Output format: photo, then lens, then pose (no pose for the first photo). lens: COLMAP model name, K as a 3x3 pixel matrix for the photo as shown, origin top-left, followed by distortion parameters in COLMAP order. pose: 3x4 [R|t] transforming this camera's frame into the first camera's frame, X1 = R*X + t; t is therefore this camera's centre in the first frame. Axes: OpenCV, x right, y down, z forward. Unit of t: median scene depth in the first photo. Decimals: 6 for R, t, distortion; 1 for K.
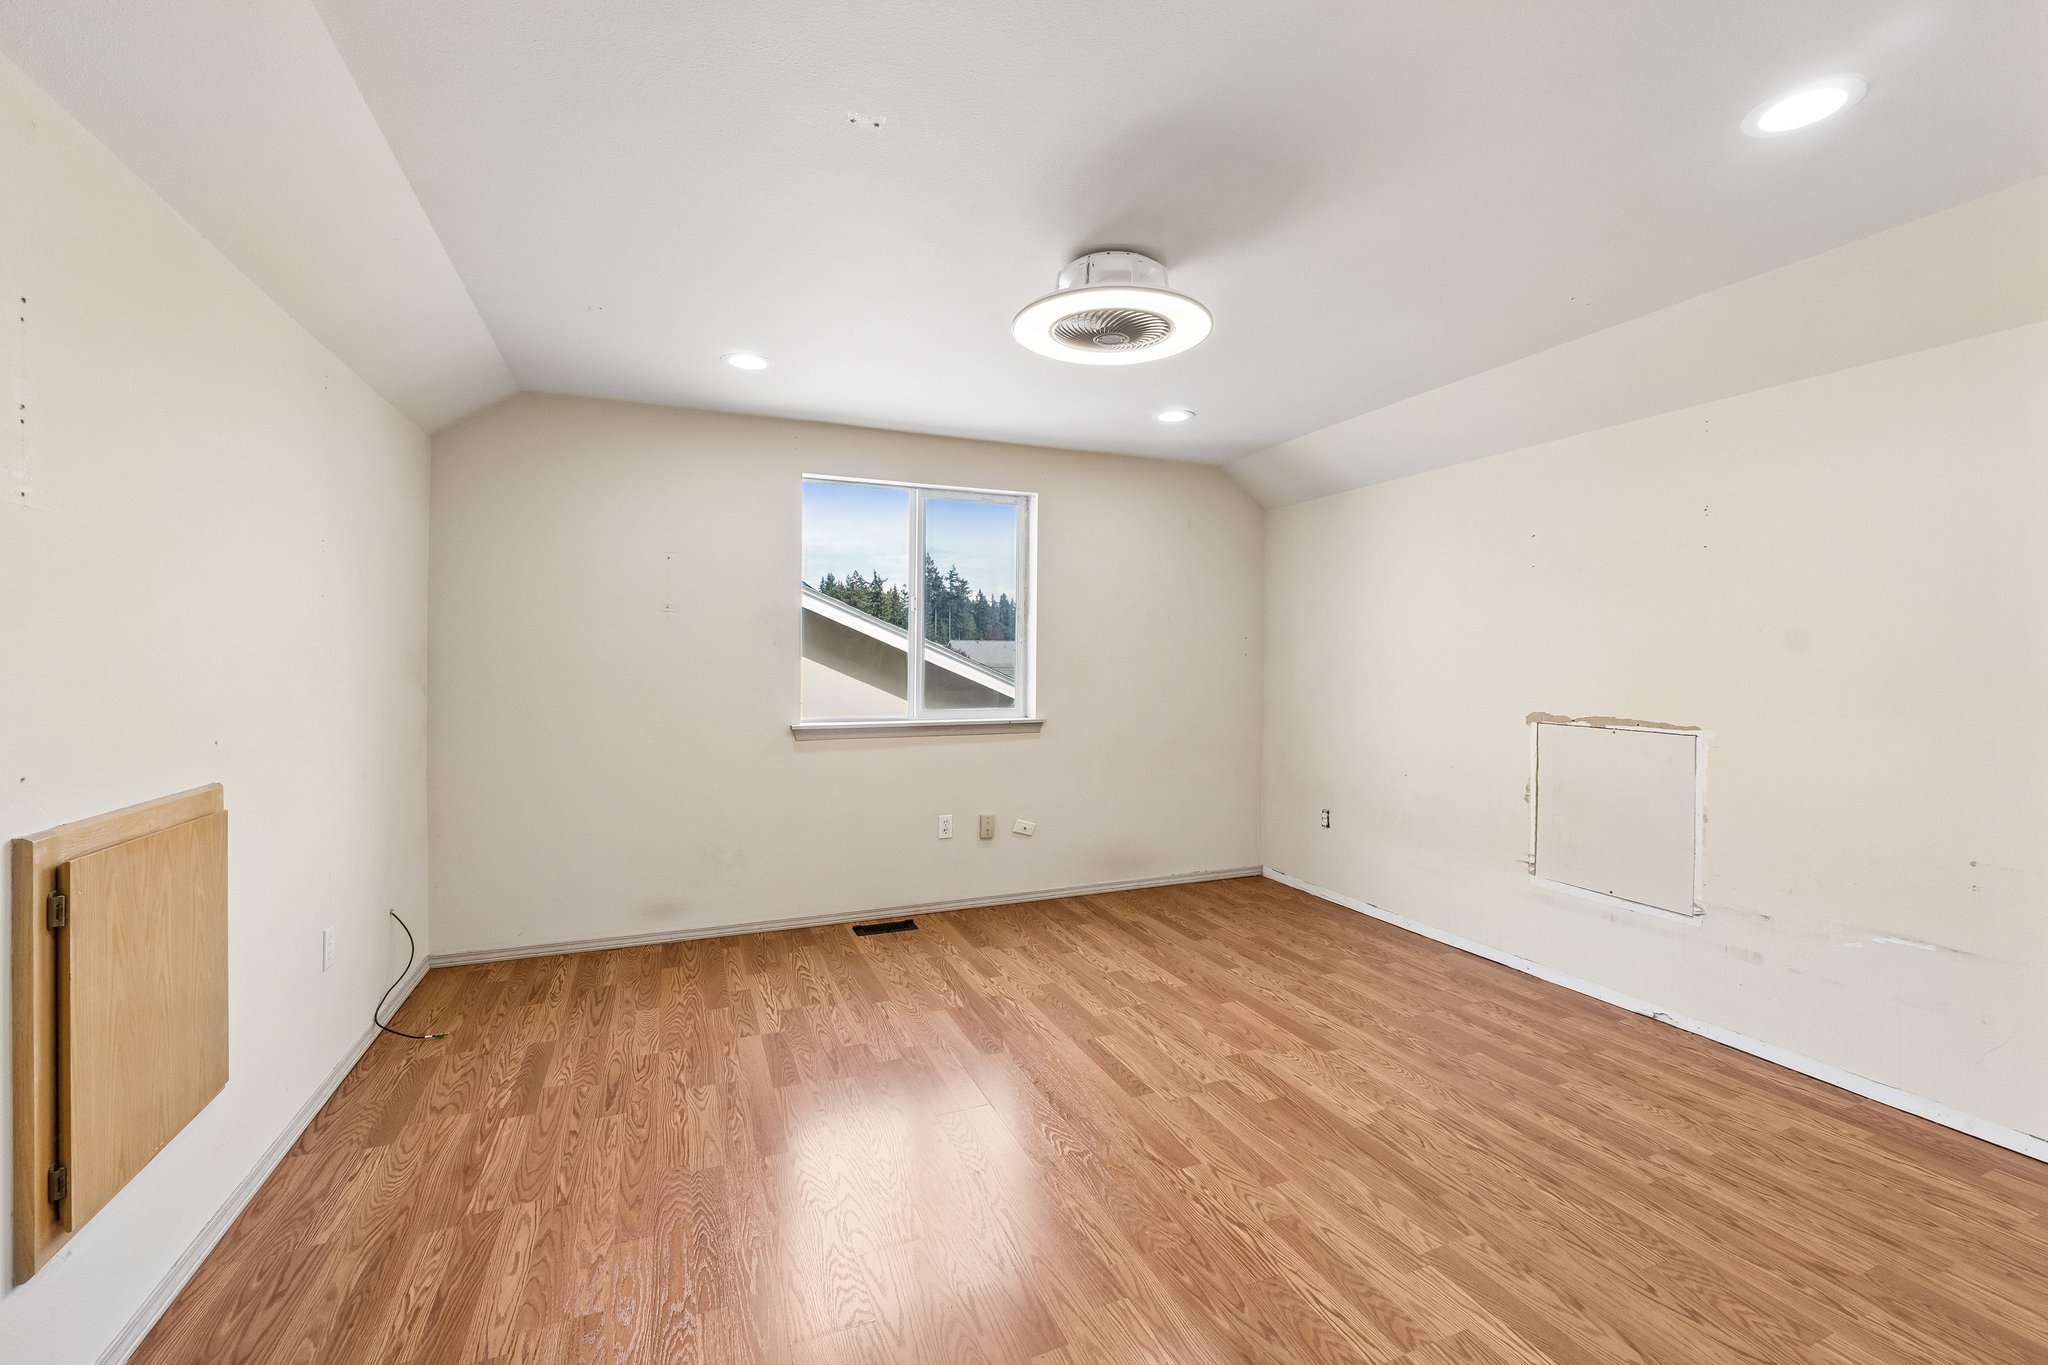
lens RADIAL K [[859.1, 0, 1043.4], [0, 859.1, 669.1], [0, 0, 1]] dist [-0.003827, 0.000696]
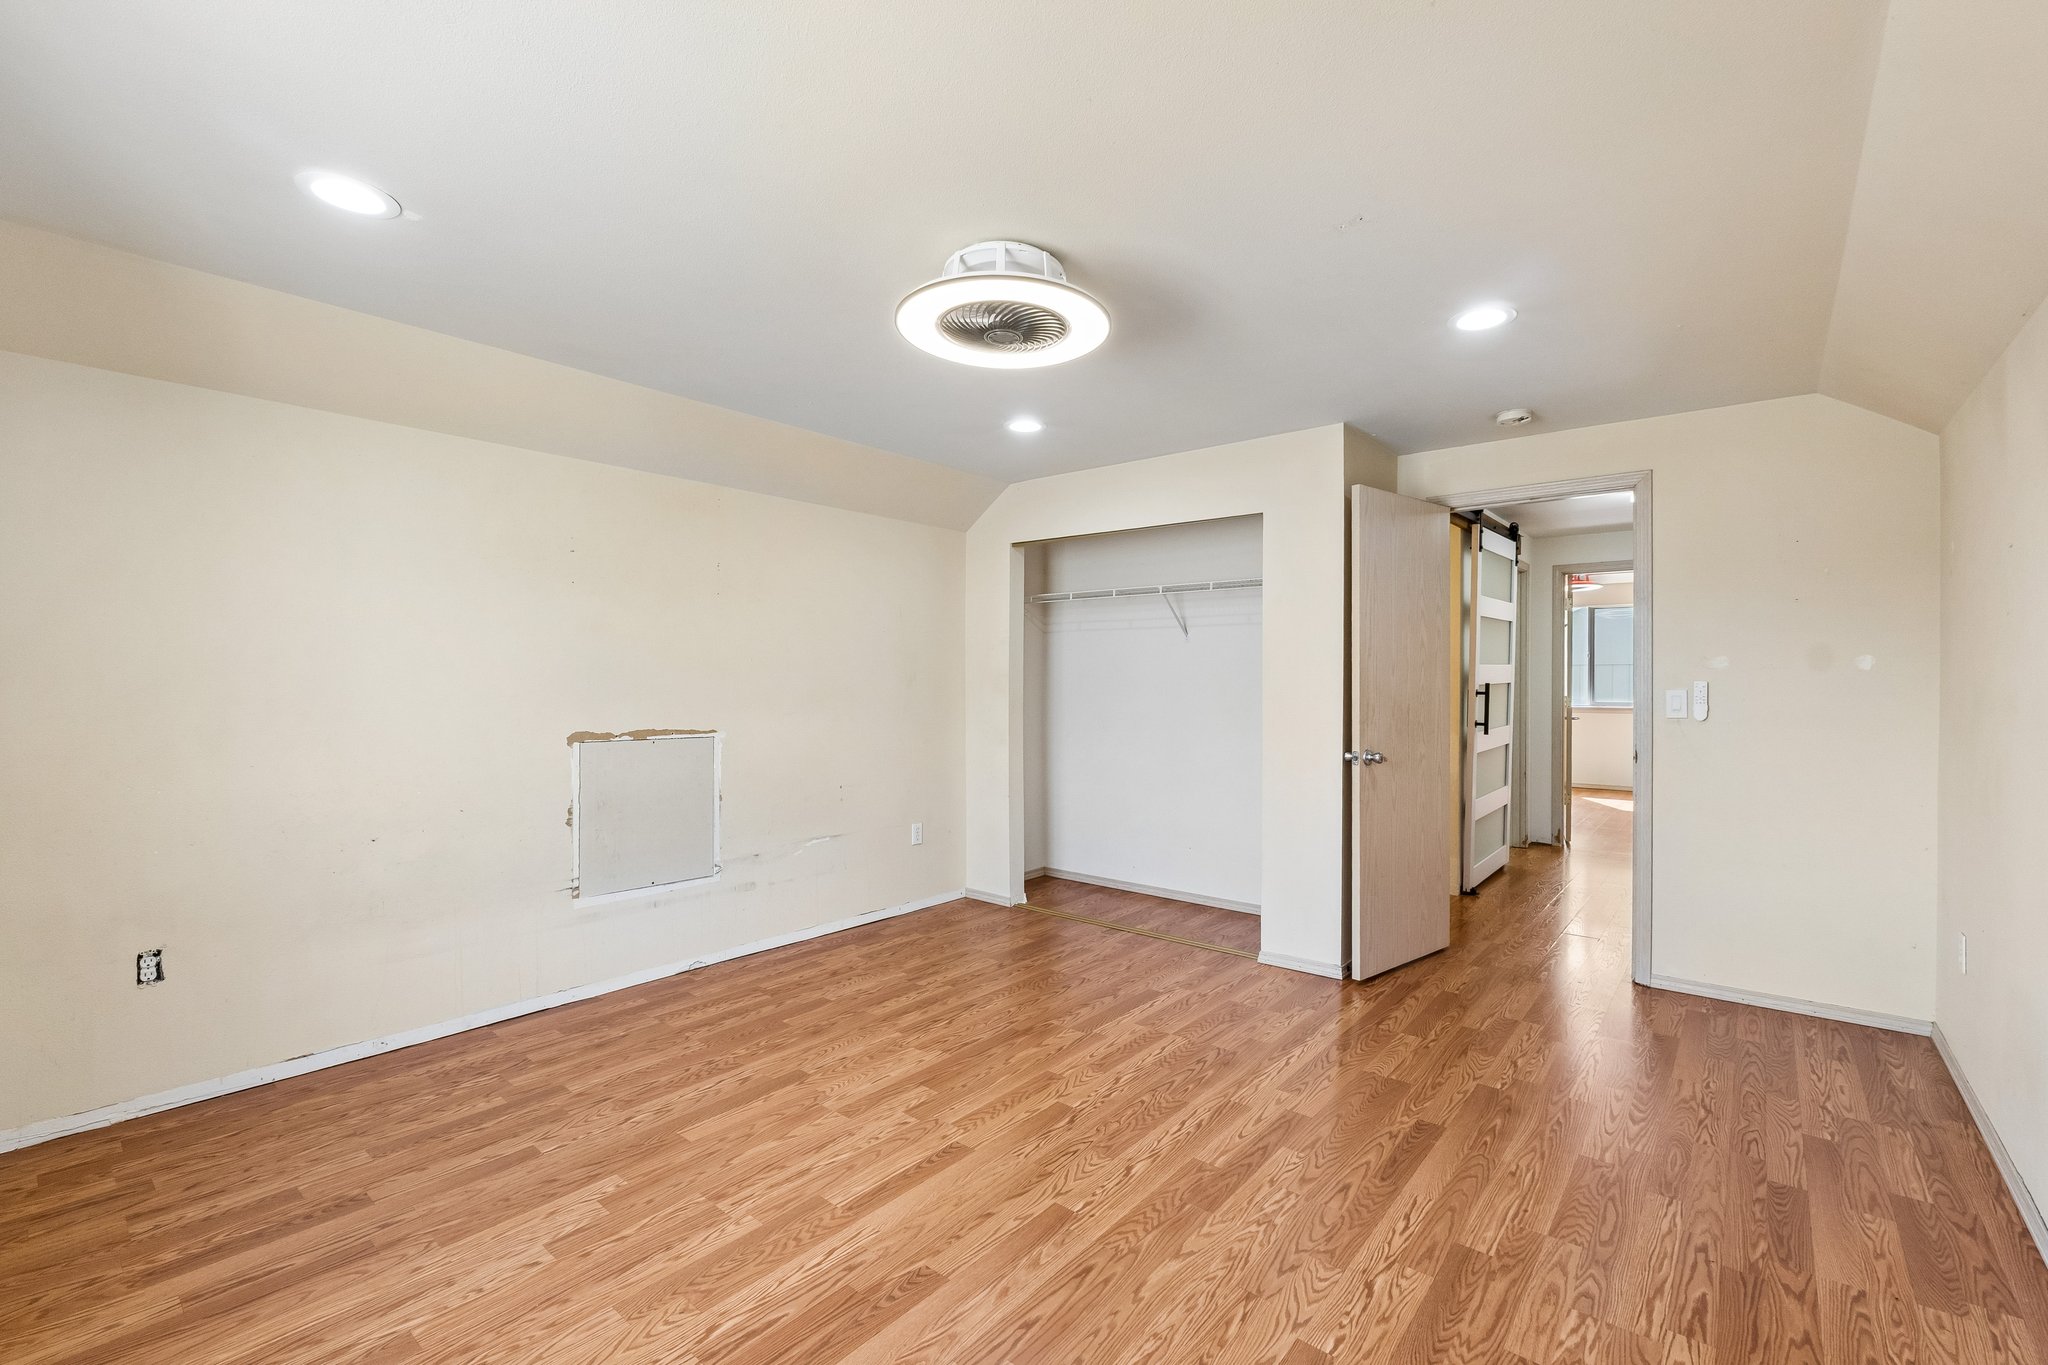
lens RADIAL K [[859.1, 0, 1045.8], [0, 859.1, 687.5], [0, 0, 1]] dist [-0.003827, 0.000696]
pose [[-0.450782, -0.010039, 0.892577, -0.632380], [0.004491, 0.999899, 0.013514, -0.013404], [-0.892623, 0.010100, -0.450692, 1.124027]]
